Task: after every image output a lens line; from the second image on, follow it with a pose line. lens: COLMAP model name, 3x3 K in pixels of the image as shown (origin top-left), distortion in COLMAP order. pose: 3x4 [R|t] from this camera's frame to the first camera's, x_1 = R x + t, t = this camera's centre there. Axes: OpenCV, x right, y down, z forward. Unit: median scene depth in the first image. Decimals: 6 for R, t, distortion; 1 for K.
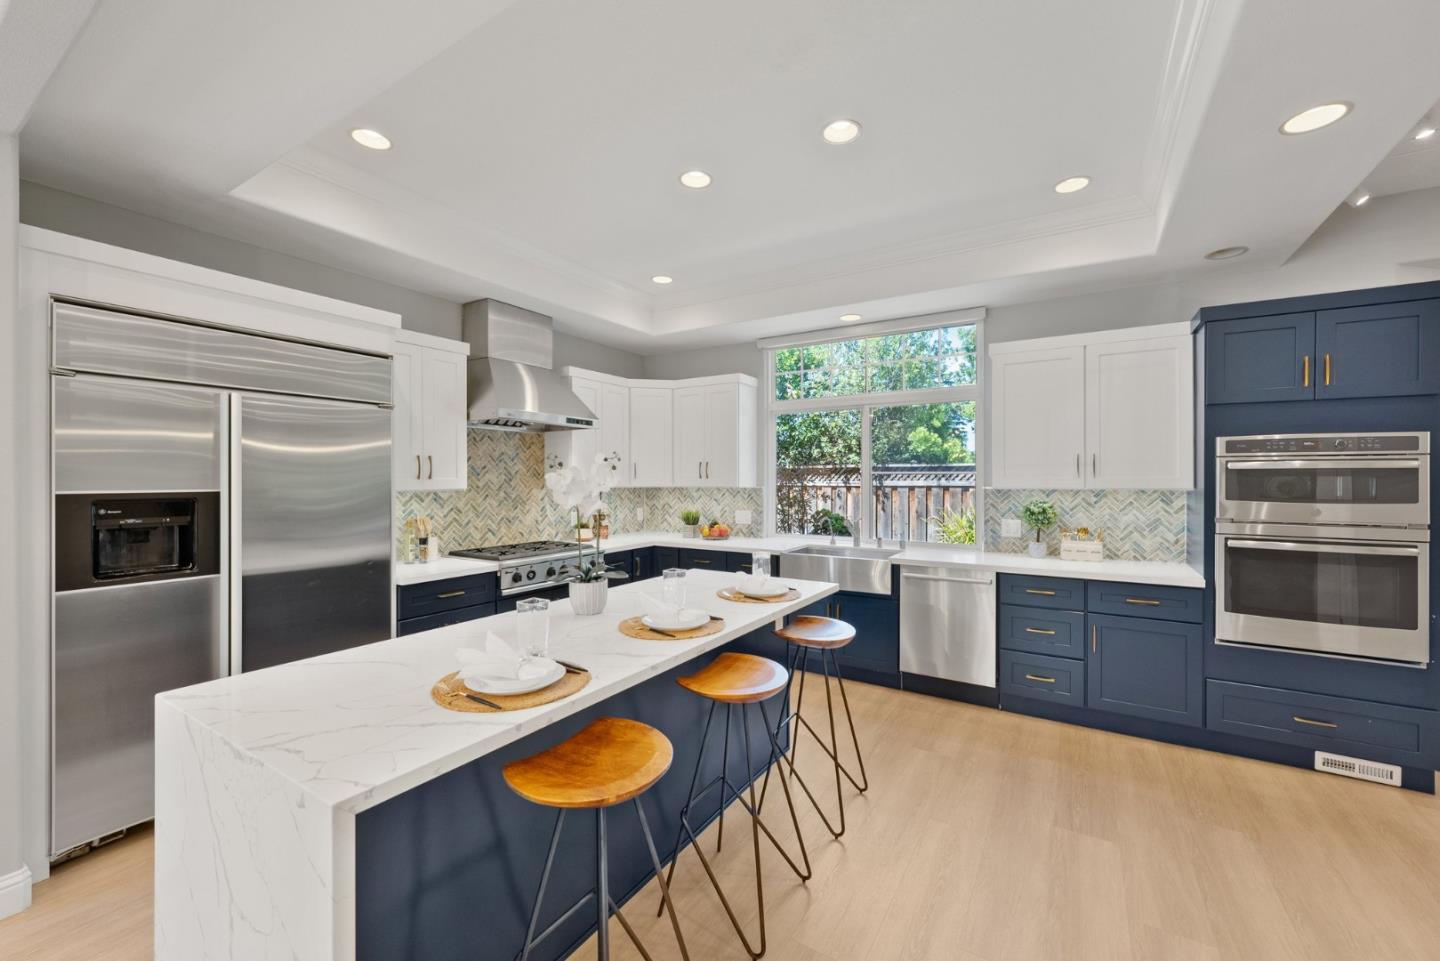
lens RADIAL K [[579.5, 0, 721.2], [0, 579.5, 475.7], [0, 0, 1]] dist [-0.000352, 0.000166]
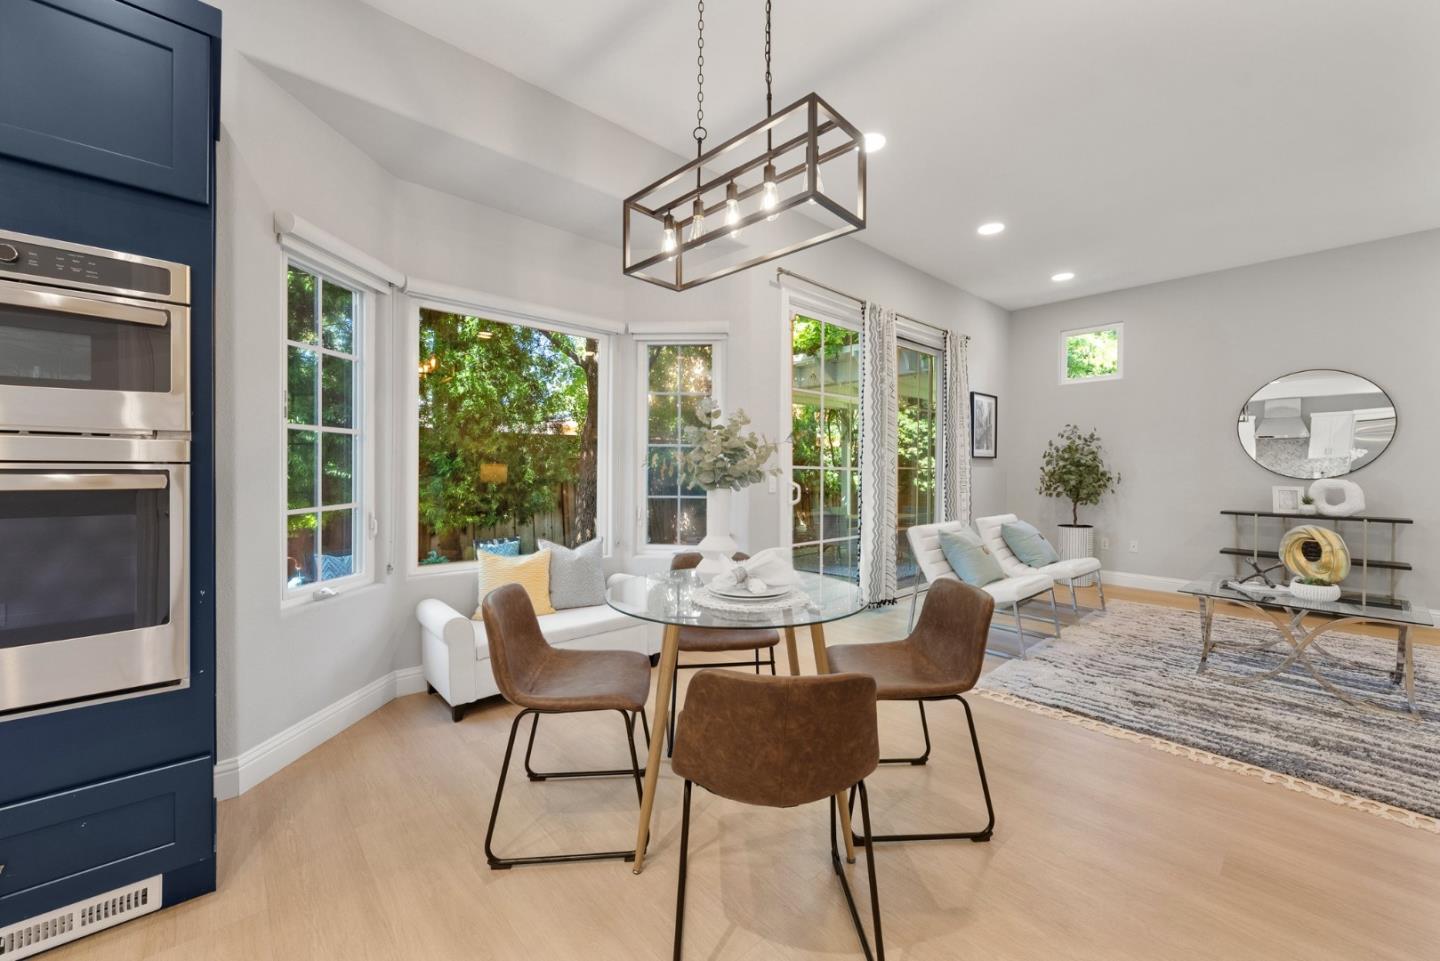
lens RADIAL K [[579.5, 0, 721.2], [0, 579.5, 475.7], [0, 0, 1]] dist [-0.000352, 0.000166]
pose [[0.248800, -0.006386, 0.968534, 0.795922], [-0.004748, 0.999958, 0.007813, 0.119038], [-0.968543, -0.006543, 0.248759, 0.356097]]
